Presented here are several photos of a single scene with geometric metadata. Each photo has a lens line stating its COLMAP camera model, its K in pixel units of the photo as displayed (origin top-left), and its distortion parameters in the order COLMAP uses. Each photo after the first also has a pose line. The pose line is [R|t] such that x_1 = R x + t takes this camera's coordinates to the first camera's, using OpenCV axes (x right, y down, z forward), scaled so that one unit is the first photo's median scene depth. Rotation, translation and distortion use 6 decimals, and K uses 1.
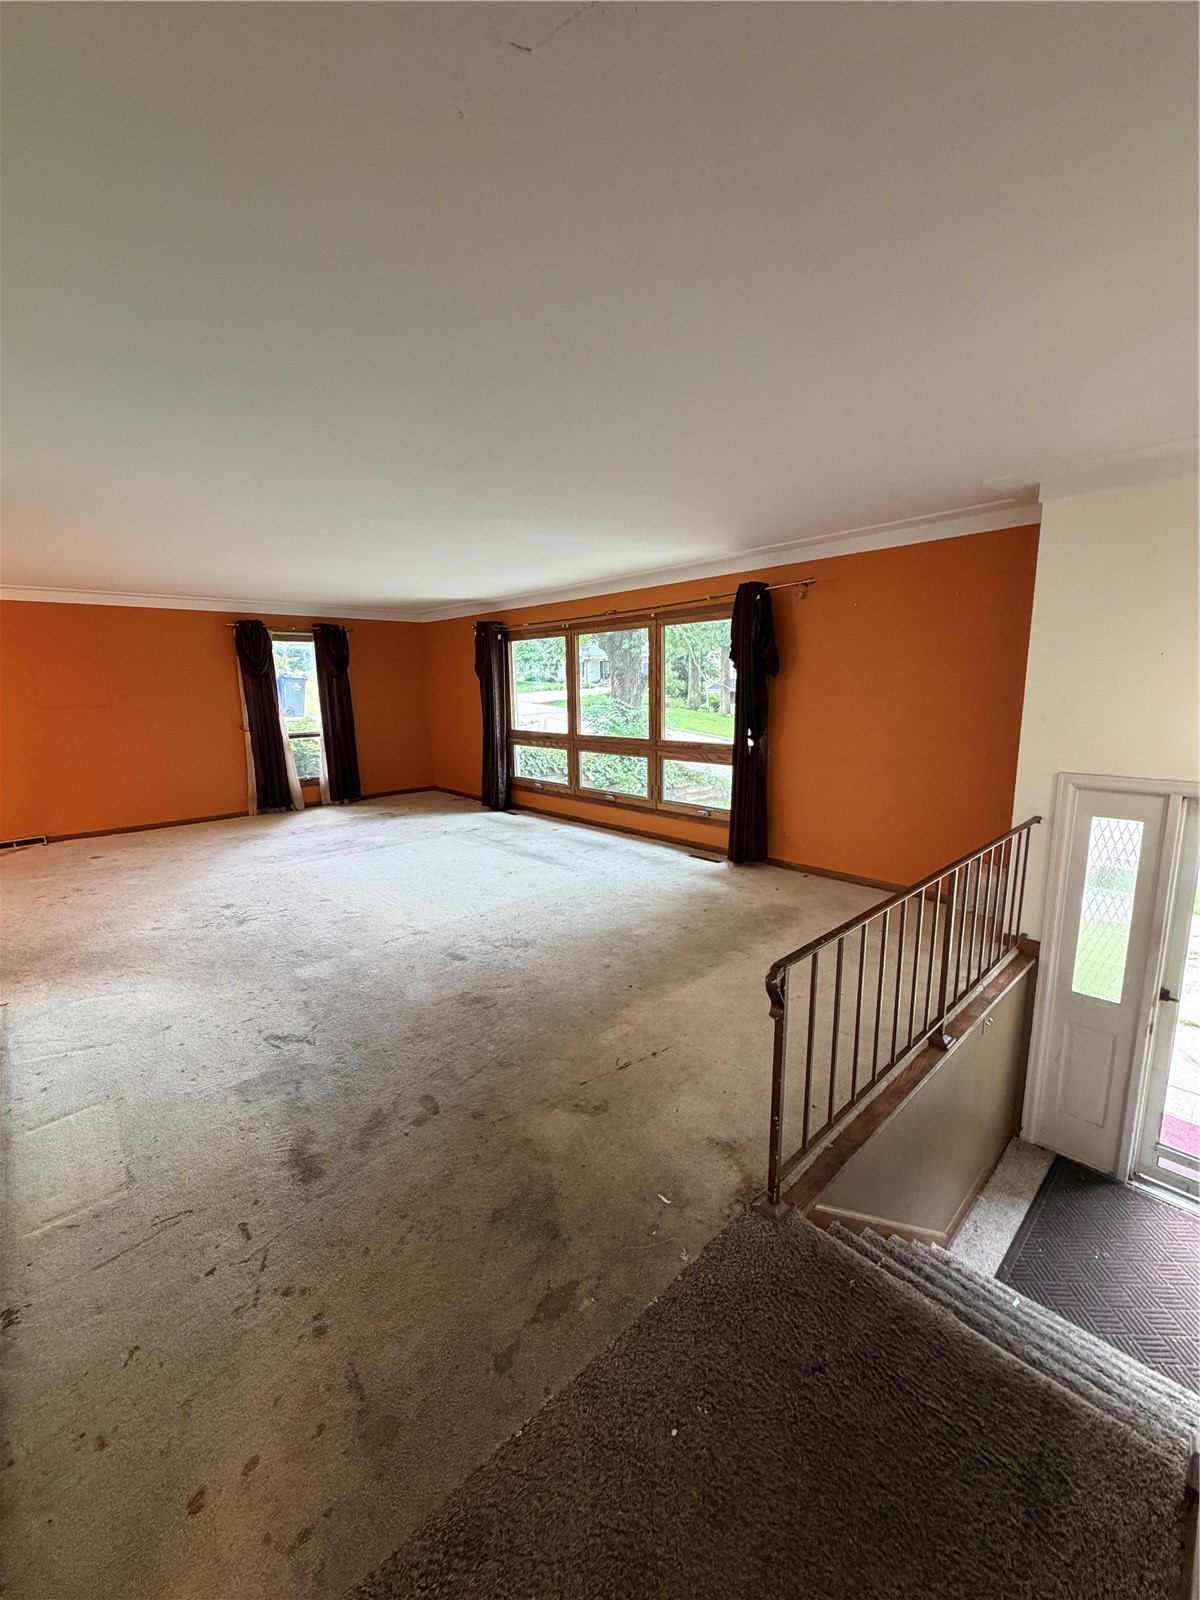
lens RADIAL K [[636.6, 0, 600.0], [0, 636.6, 800.0], [0, 0, 1]] dist [-0.002874, 0.000337]
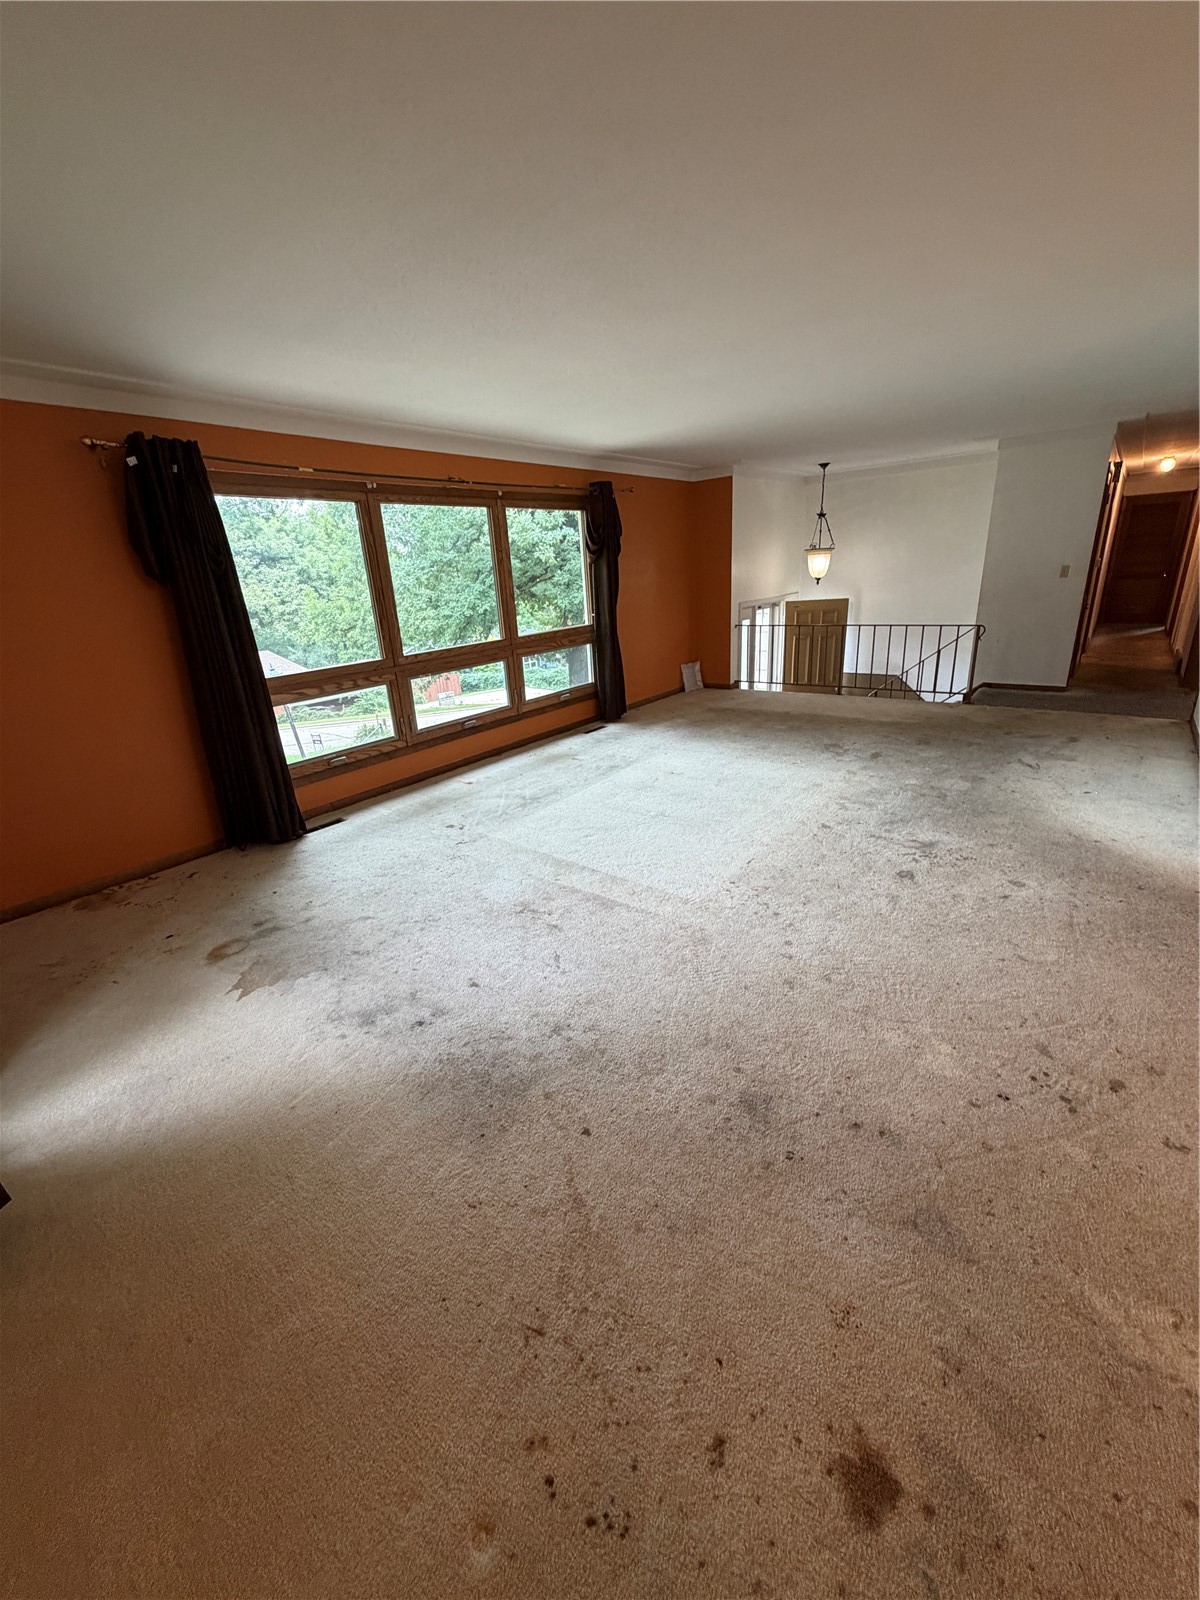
lens RADIAL K [[636.6, 0, 600.0], [0, 636.6, 800.0], [0, 0, 1]] dist [-0.002874, 0.000337]
pose [[-0.149806, -0.313255, 0.937779, -1.124370], [0.238672, 0.908975, 0.341760, -0.215407], [-0.959476, 0.275019, -0.061405, 1.299928]]
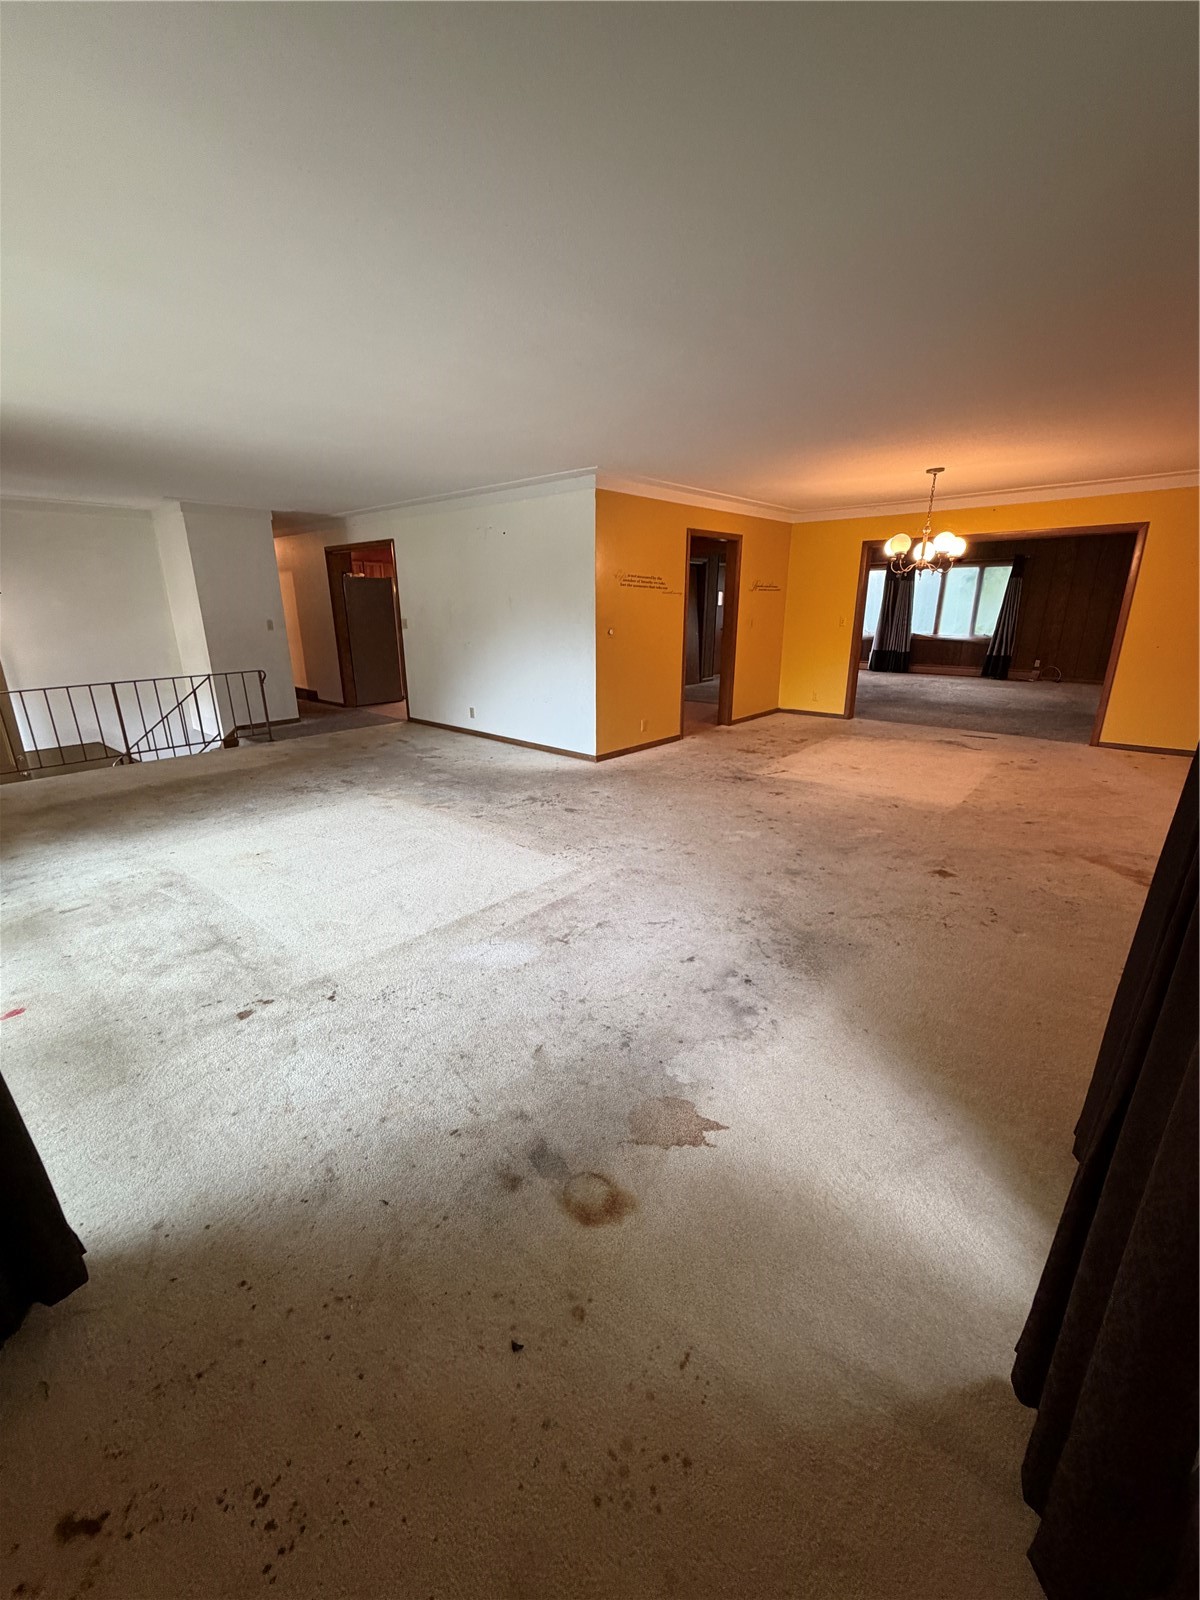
lens RADIAL K [[636.6, 0, 600.0], [0, 636.6, 800.0], [0, 0, 1]] dist [-0.002874, 0.000337]
pose [[-0.995437, 0.049417, -0.081630, -0.534263], [0.005355, 0.883040, 0.469266, -0.320861], [0.095272, 0.466688, -0.879276, 1.847689]]
